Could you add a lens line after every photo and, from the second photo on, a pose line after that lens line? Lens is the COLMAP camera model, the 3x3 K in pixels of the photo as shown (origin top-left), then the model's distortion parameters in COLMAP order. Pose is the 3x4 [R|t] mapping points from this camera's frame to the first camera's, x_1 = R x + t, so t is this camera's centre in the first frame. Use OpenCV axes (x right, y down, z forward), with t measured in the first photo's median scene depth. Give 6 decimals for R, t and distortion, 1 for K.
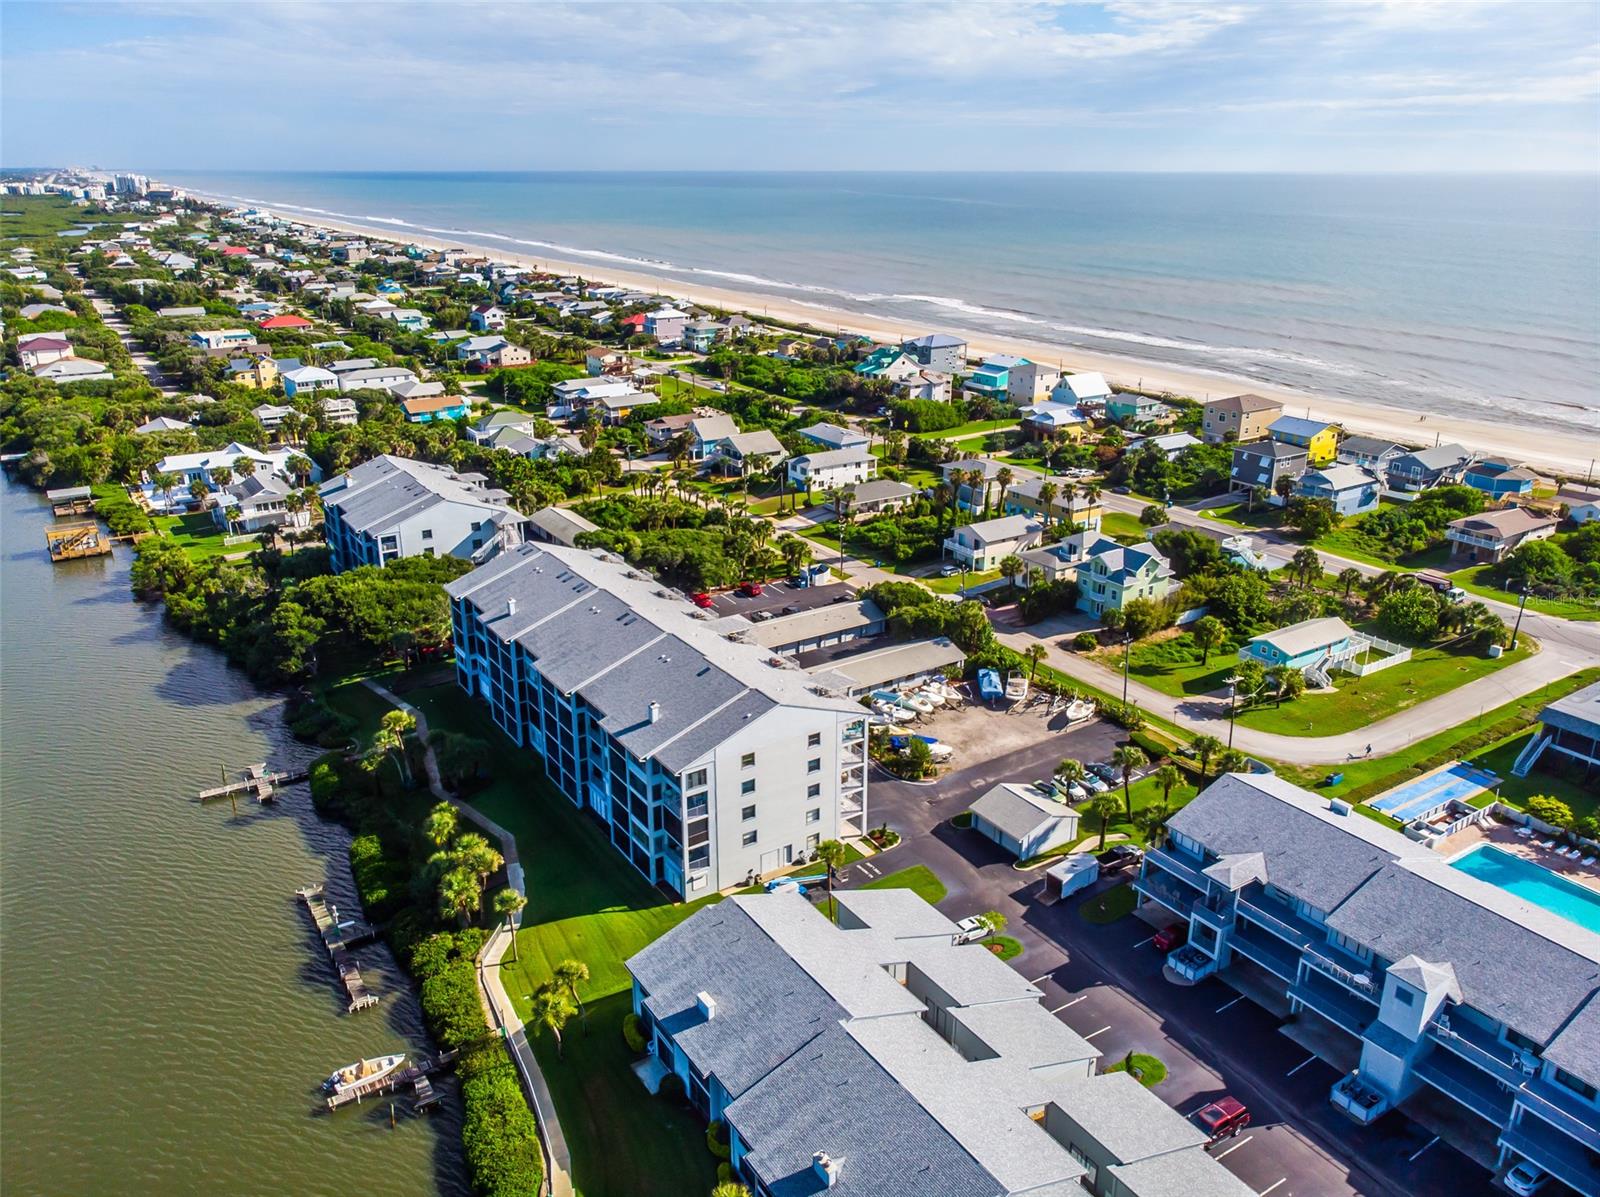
lens RADIAL K [[1177.2, 0, 800.0], [0, 1177.2, 598.5], [0, 0, 1]] dist [0.007881, -0.001327]
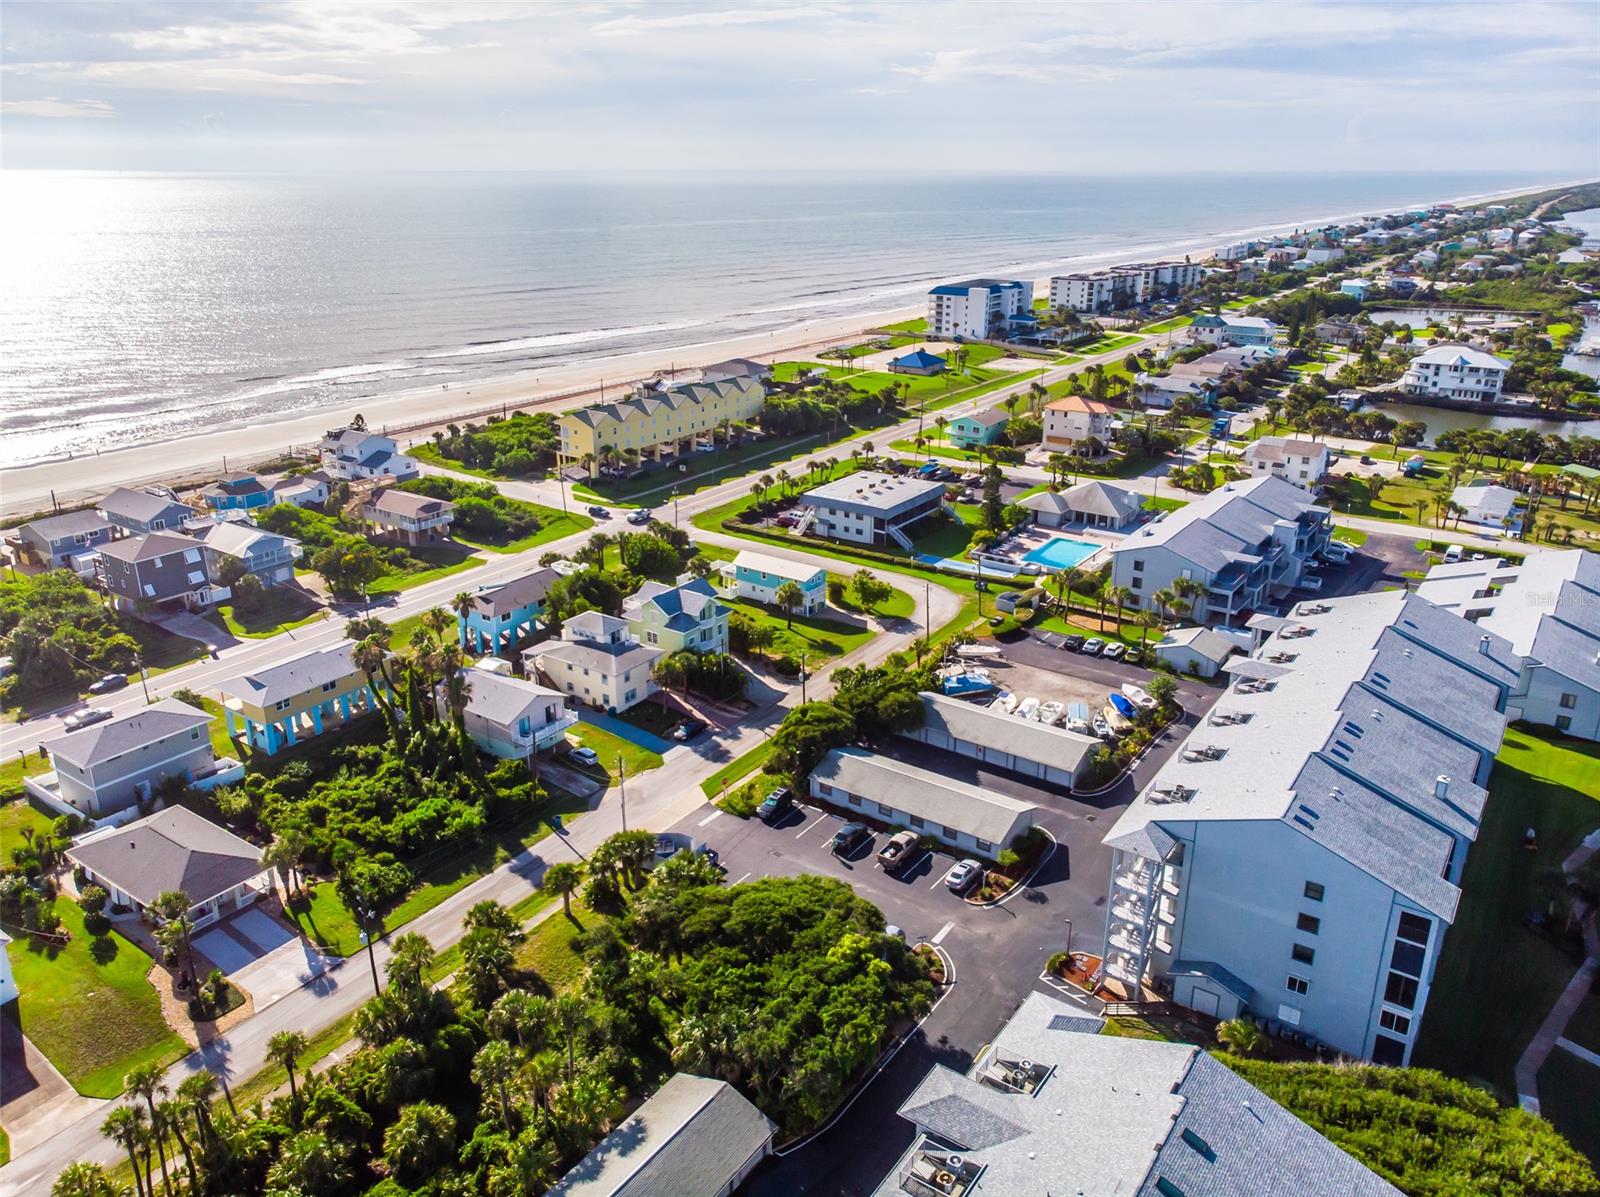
lens RADIAL K [[1177.2, 0, 800.0], [0, 1177.2, 598.5], [0, 0, 1]] dist [0.007881, -0.001327]
pose [[-0.364490, -0.344687, 0.865065, -0.543045], [0.305641, 0.833225, 0.460781, -0.426198], [-0.879619, 0.432350, -0.198352, 1.076438]]
